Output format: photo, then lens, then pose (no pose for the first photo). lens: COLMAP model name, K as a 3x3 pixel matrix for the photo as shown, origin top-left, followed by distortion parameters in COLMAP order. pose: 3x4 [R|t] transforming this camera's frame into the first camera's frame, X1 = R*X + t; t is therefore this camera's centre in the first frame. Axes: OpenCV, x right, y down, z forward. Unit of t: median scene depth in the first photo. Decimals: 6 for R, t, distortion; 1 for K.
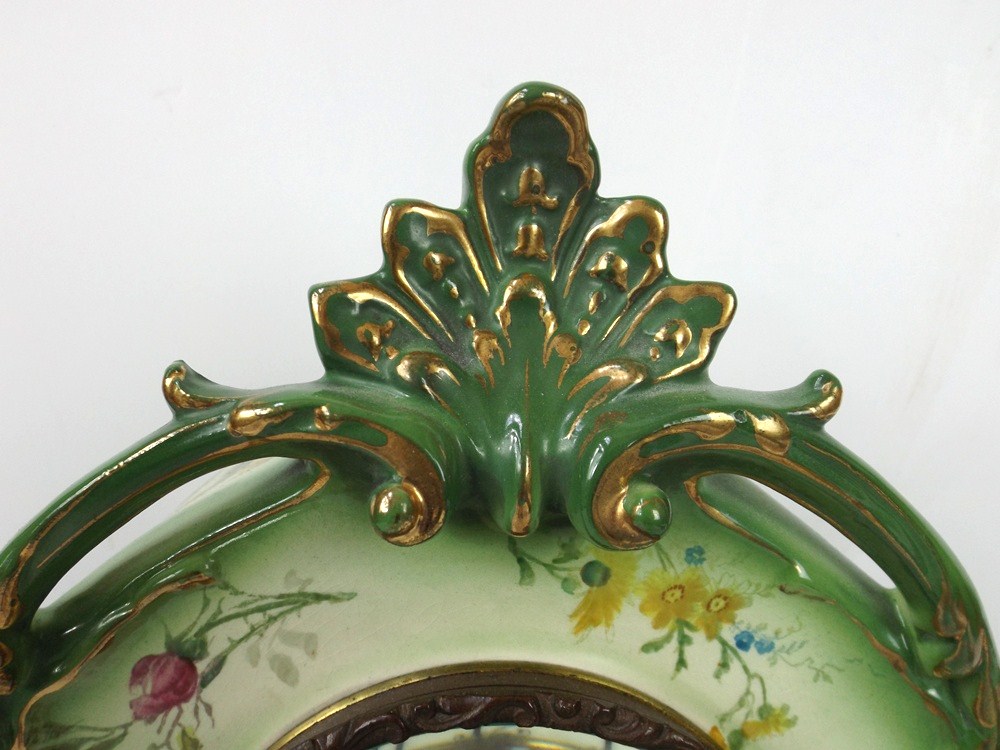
lens RADIAL K [[742.6, 0, 497.3], [0, 742.6, 379.1], [0, 0, 1]] dist [0.031497, 0.010681]
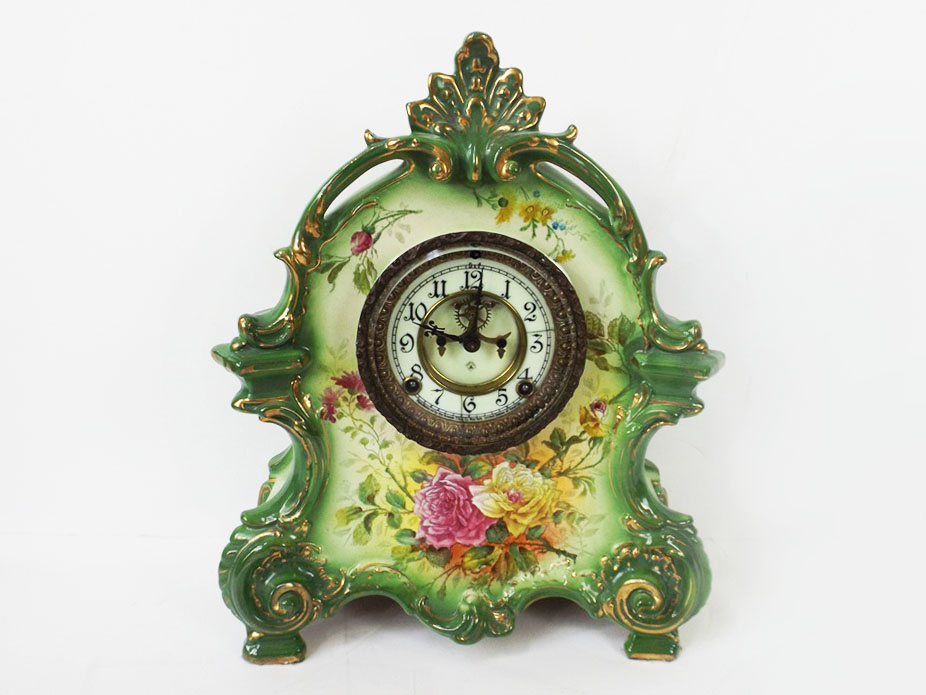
lens RADIAL K [[805.9, 0, 452.5], [0, 805.9, 355.3], [0, 0, 1]] dist [0.094782, -0.016765]
pose [[0.998260, -0.024967, -0.053428, 0.090078], [0.031015, 0.992817, 0.115549, 0.497314], [0.050160, -0.117005, 0.991864, -2.308537]]
